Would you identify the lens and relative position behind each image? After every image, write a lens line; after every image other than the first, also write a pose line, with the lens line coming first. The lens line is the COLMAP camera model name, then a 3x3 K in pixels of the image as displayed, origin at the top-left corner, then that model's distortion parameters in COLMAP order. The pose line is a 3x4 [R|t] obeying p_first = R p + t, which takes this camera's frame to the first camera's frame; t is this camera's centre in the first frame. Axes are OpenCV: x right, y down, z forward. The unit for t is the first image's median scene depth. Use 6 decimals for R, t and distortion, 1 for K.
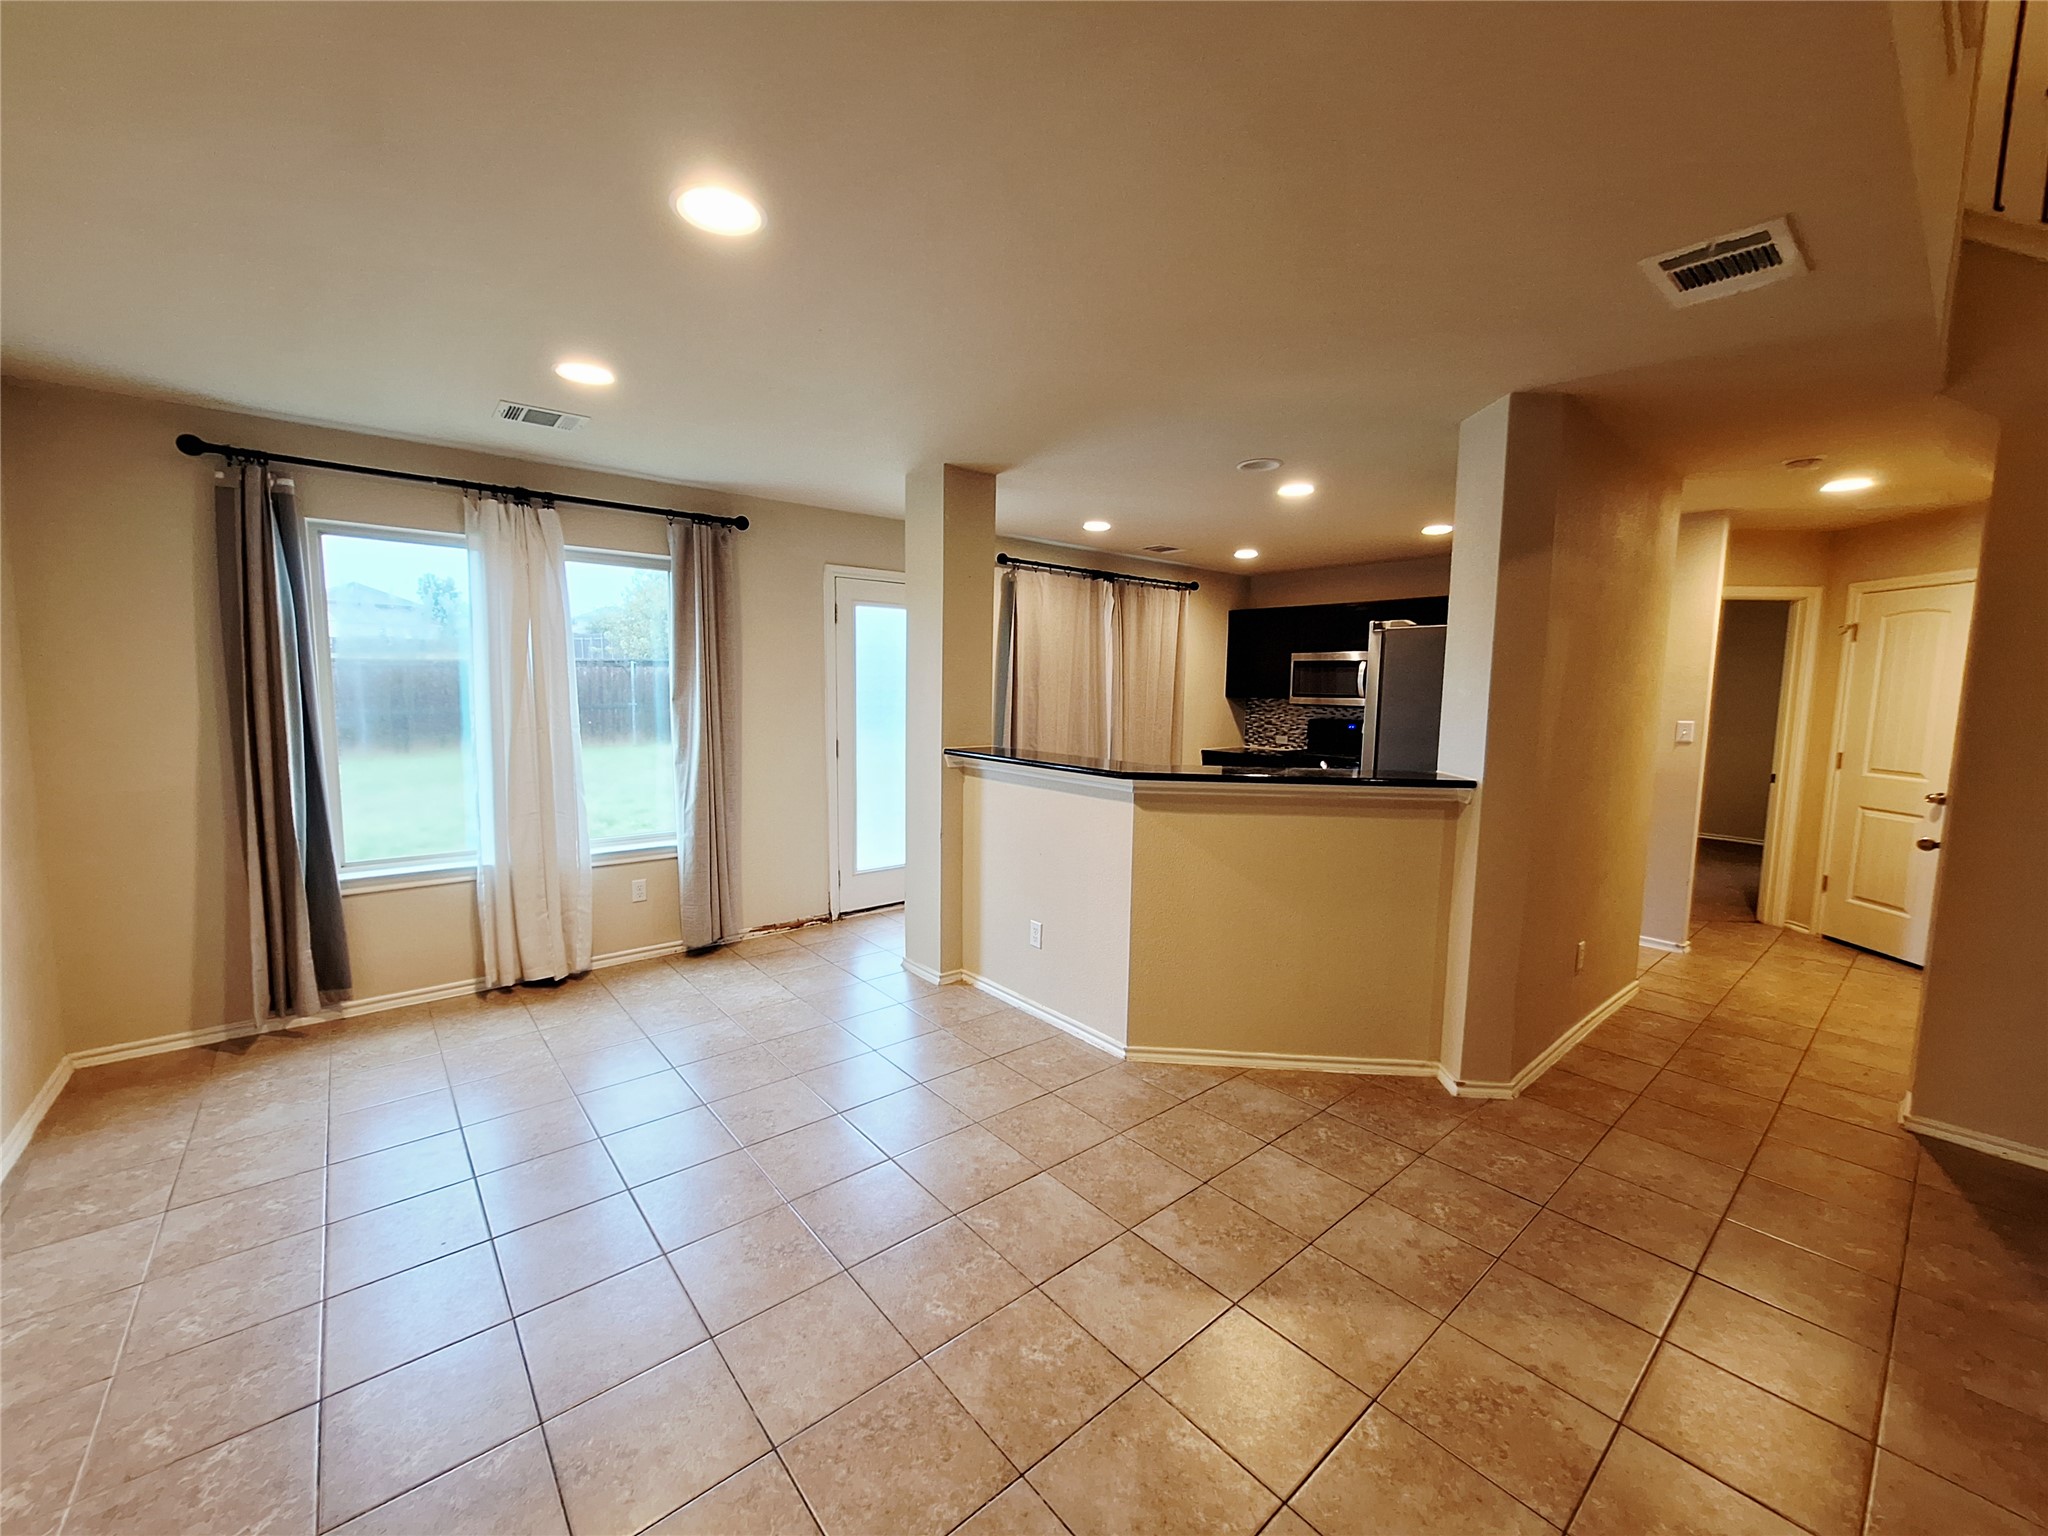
lens RADIAL K [[803.2, 0, 1010.4], [0, 803.2, 771.9], [0, 0, 1]] dist [-0.005345, 0.001446]
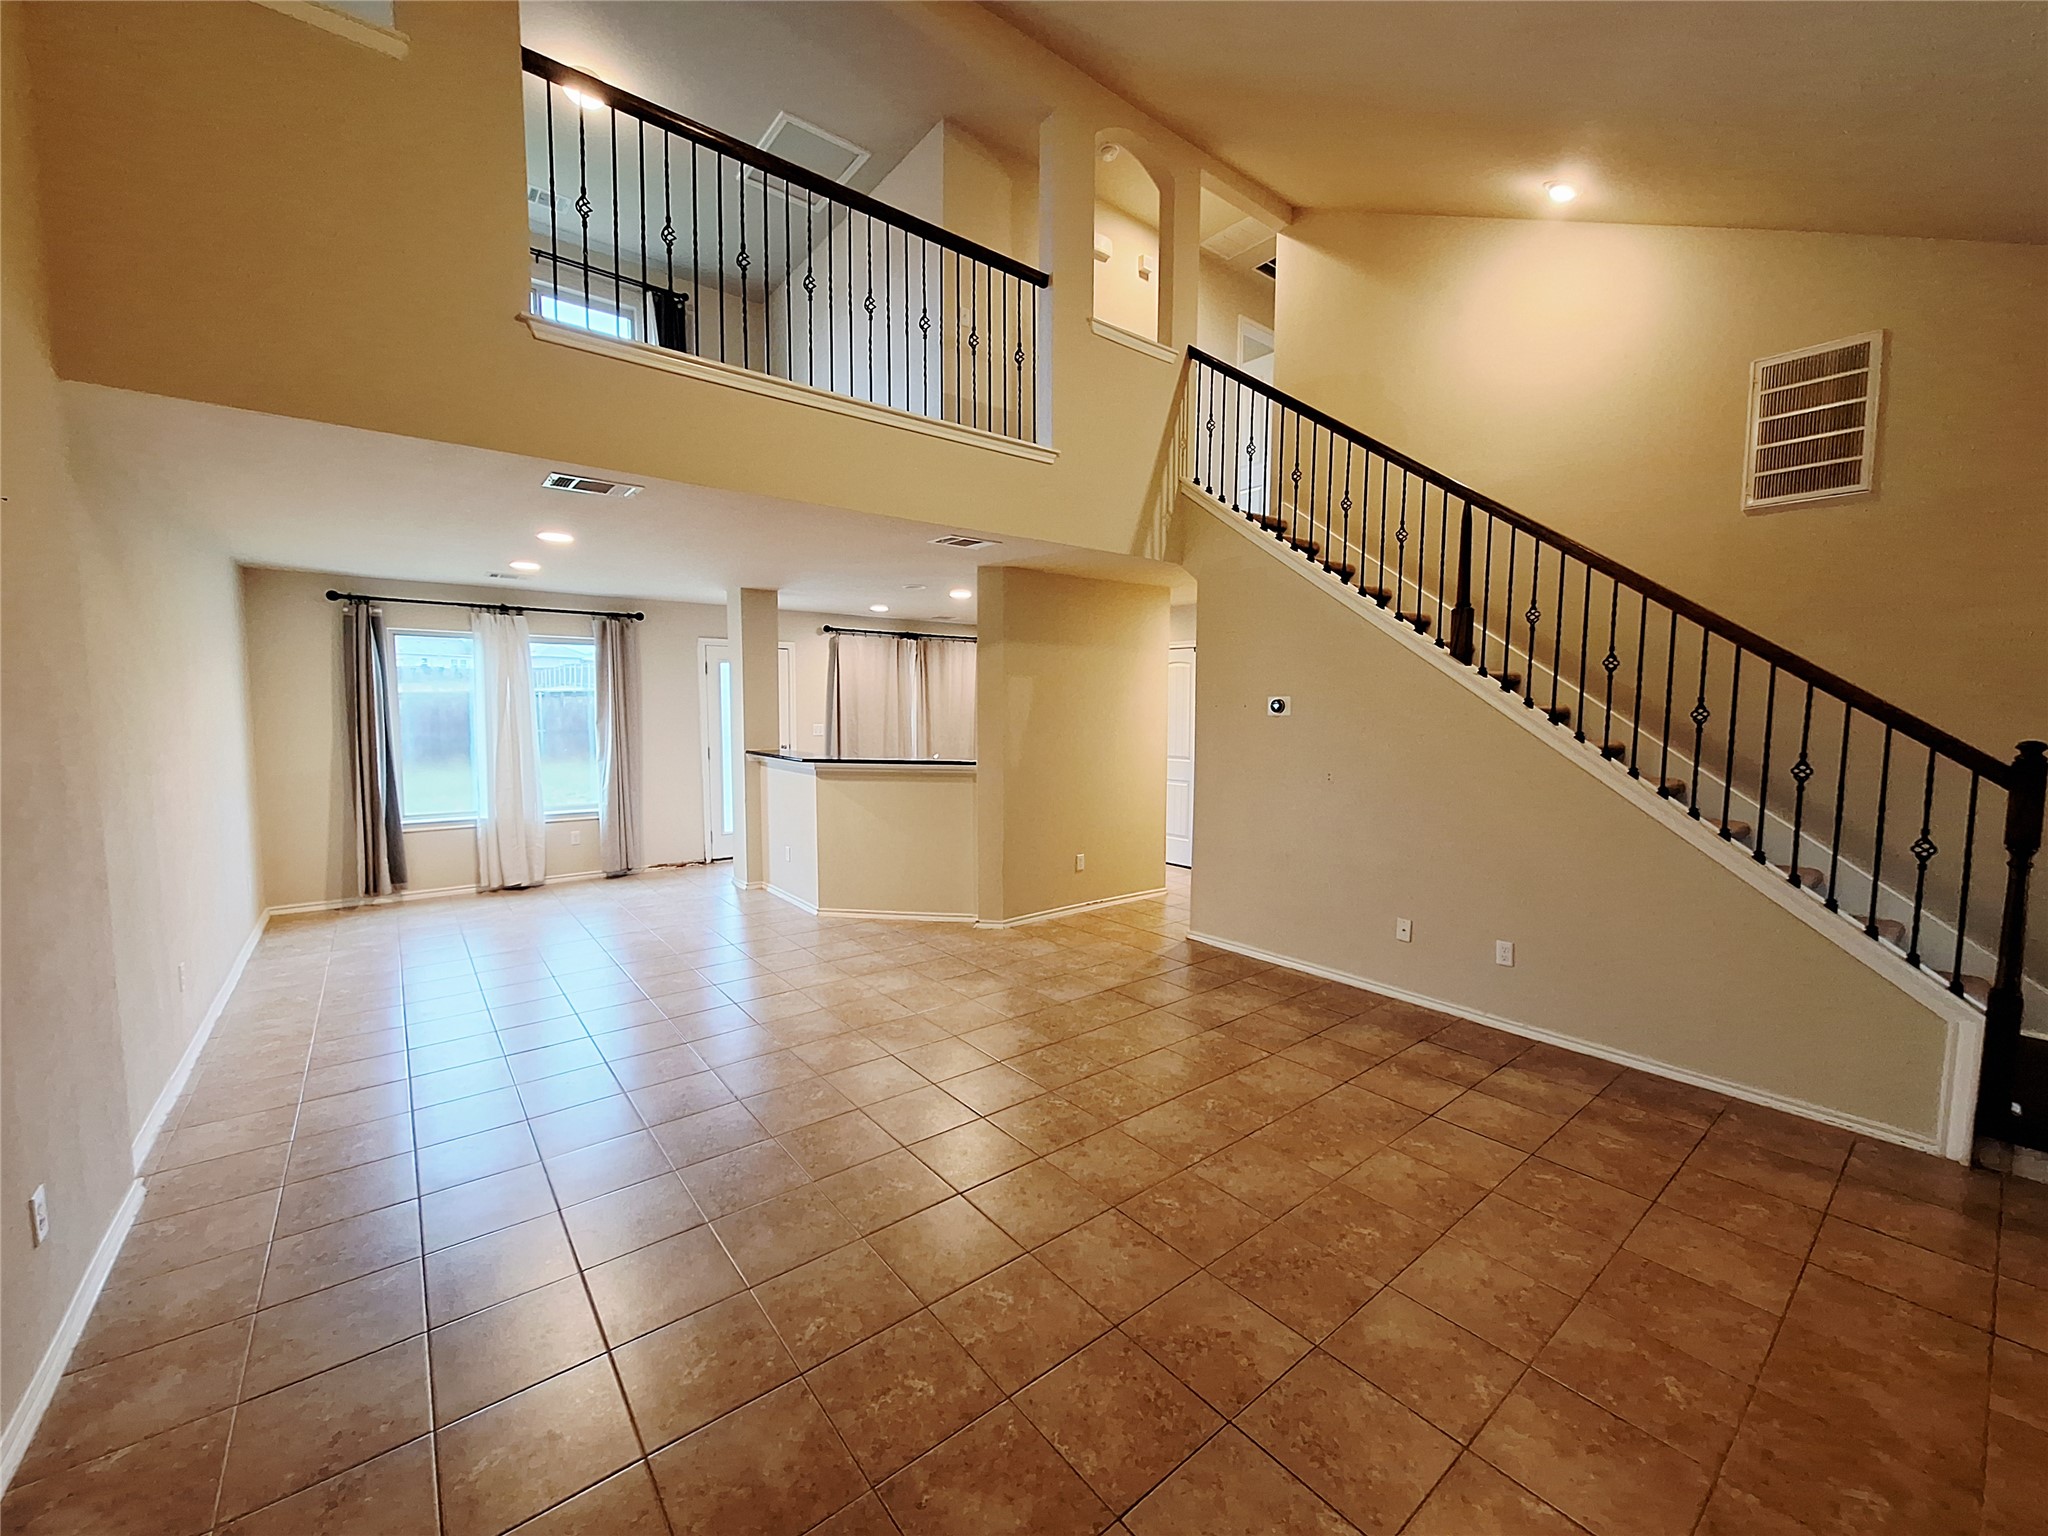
lens RADIAL K [[803.2, 0, 1012.2], [0, 803.2, 774.7], [0, 0, 1]] dist [-0.005345, 0.001446]
pose [[0.999475, -0.007160, -0.031600, 0.551894], [0.006398, 0.999688, -0.024165, 0.069844], [0.031763, 0.023950, 0.999208, -0.707346]]
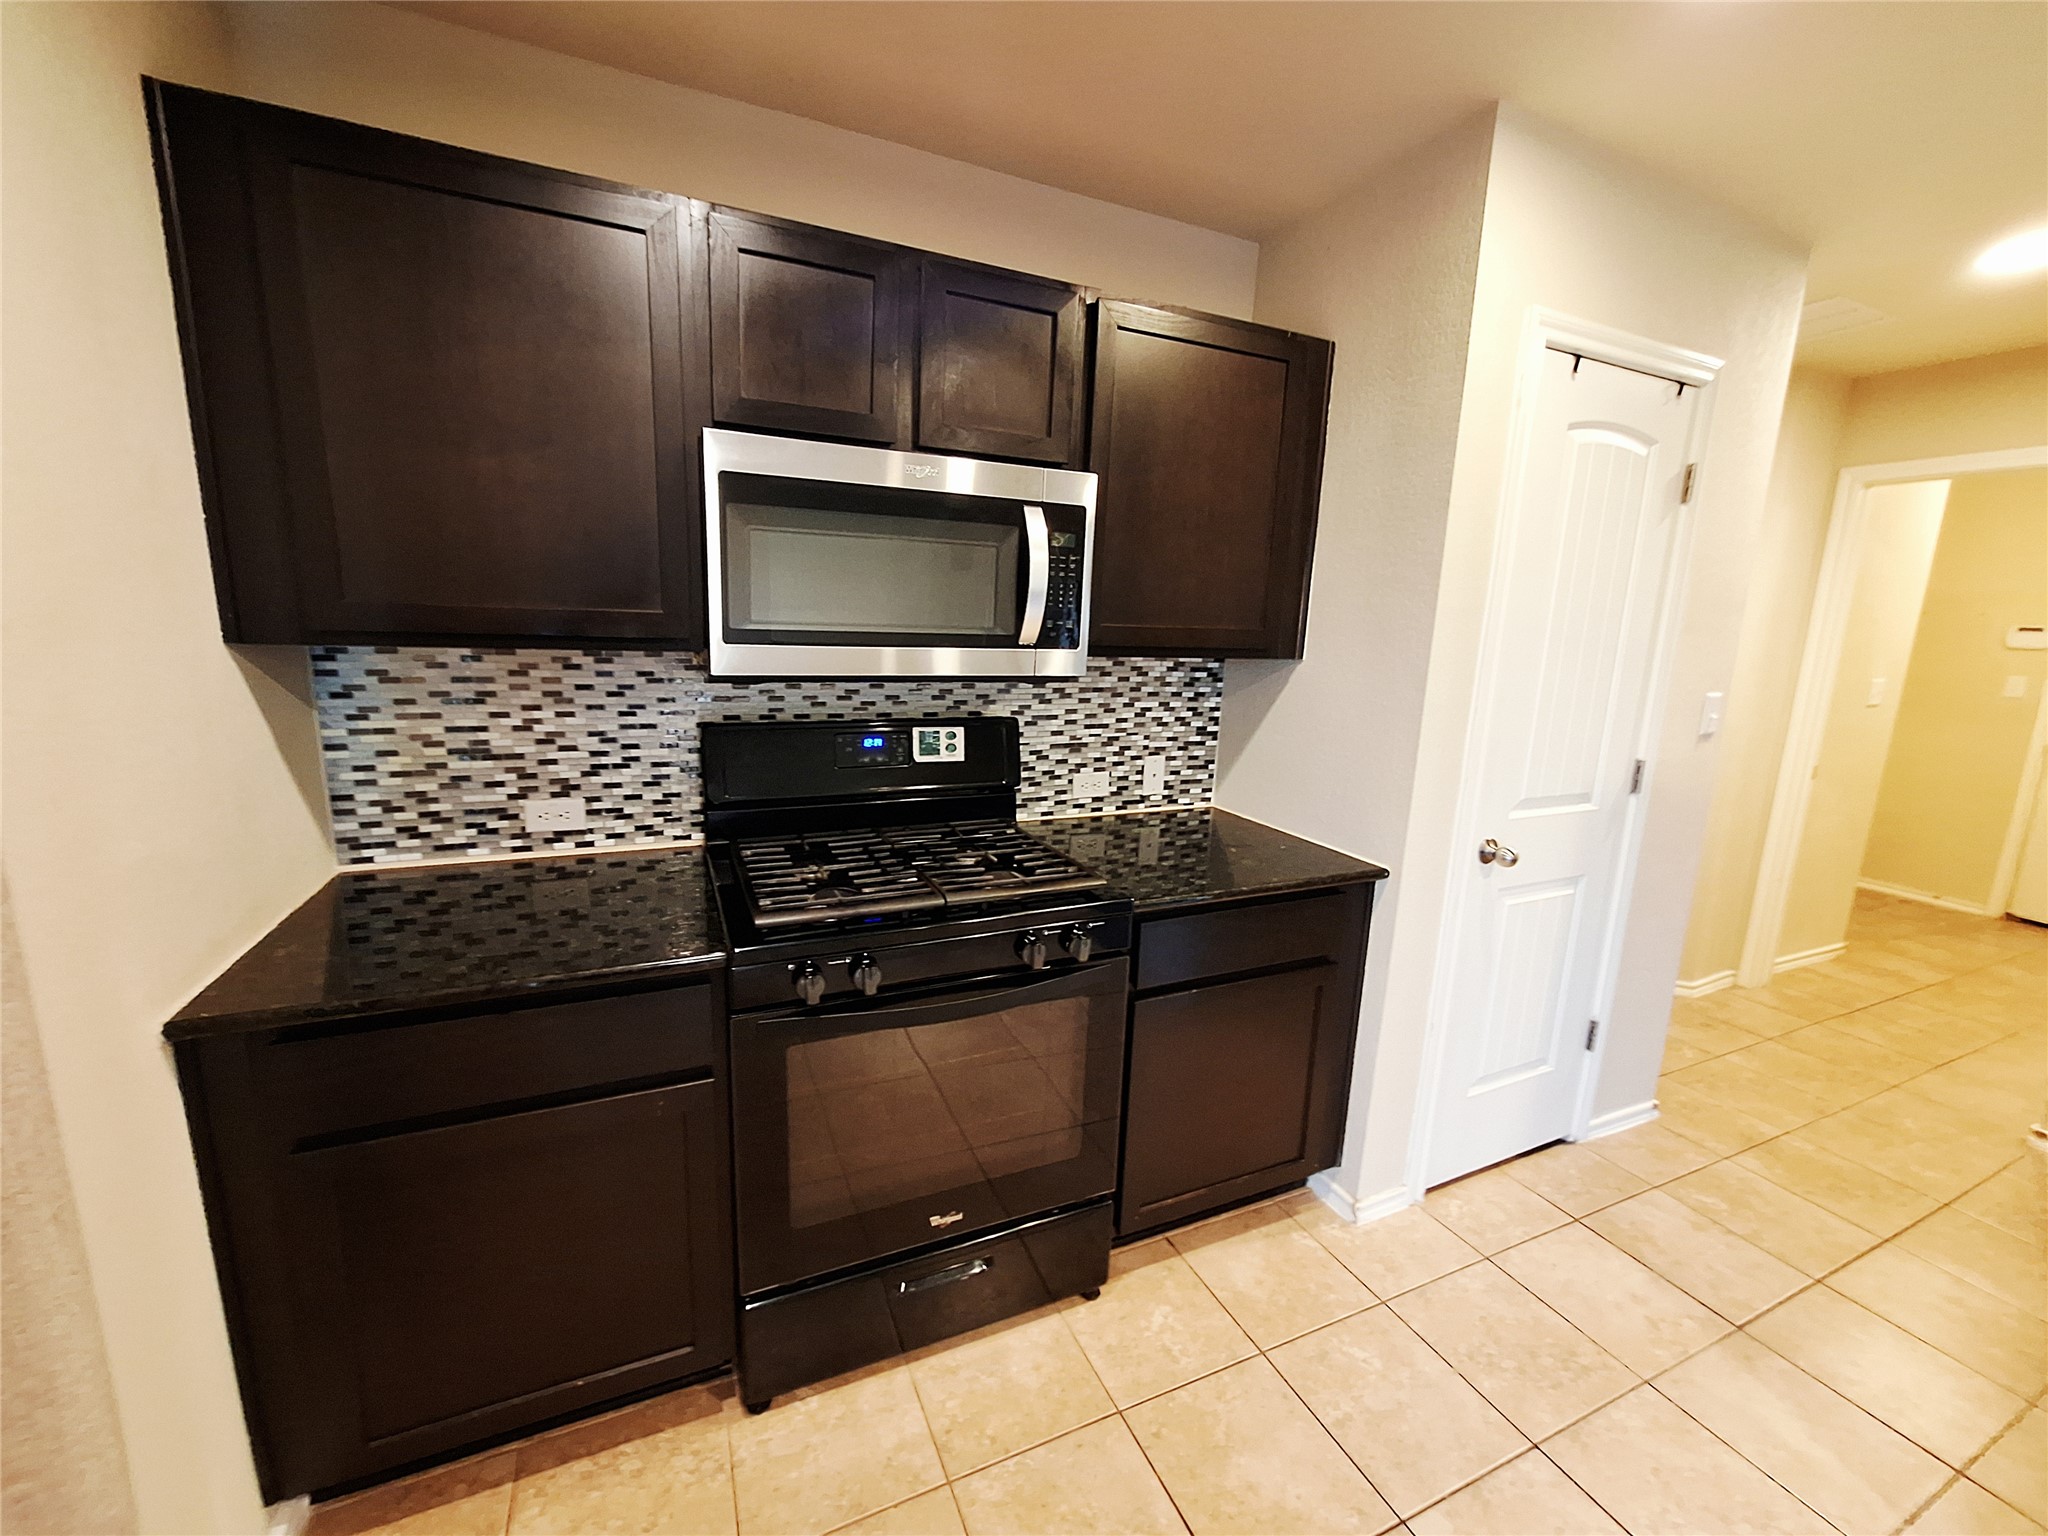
lens RADIAL K [[803.2, 0, 1003.4], [0, 803.2, 766.6], [0, 0, 1]] dist [-0.005345, 0.001446]
pose [[0.289314, -0.179141, 0.940322, 0.286682], [0.078778, 0.983456, 0.163120, -0.159514], [-0.953987, 0.026884, 0.298640, 1.520469]]
